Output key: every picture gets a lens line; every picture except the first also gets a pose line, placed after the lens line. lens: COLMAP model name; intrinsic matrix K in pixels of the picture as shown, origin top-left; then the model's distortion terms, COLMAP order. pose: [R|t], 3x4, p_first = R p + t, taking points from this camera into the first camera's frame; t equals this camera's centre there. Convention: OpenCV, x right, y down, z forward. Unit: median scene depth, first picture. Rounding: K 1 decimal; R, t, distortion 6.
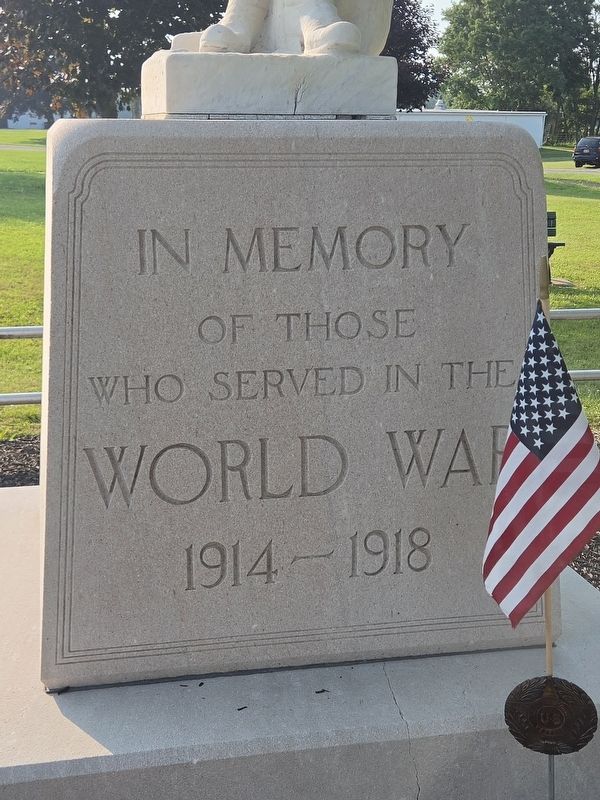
lens RADIAL K [[868.4, 0, 300.0], [0, 868.4, 400.0], [0, 0, 1]] dist [0.046031, 0.035164]
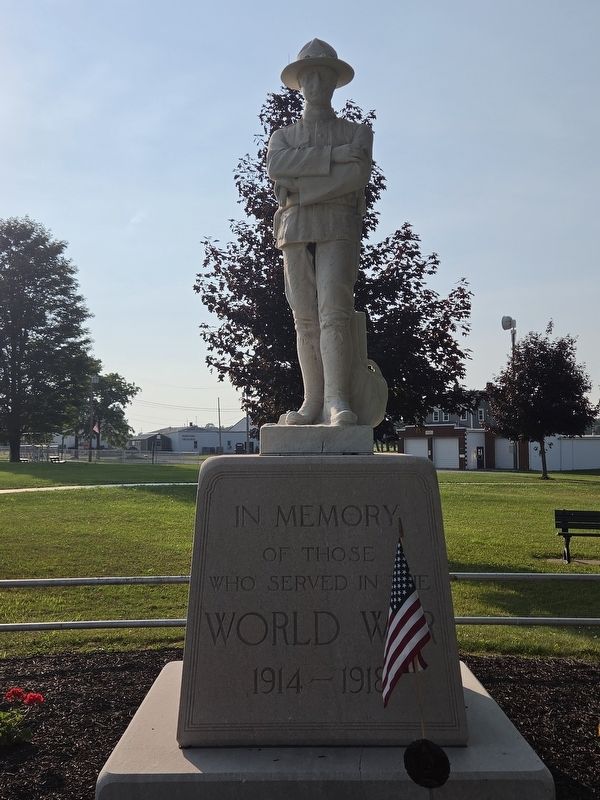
lens RADIAL K [[868.4, 0, 300.0], [0, 868.4, 400.0], [0, 0, 1]] dist [0.046031, 0.035164]
pose [[0.985408, 0.004334, -0.170154, 0.293289], [-0.039871, 0.977739, -0.206000, -0.017457], [0.165473, 0.209778, 0.963645, -0.955555]]
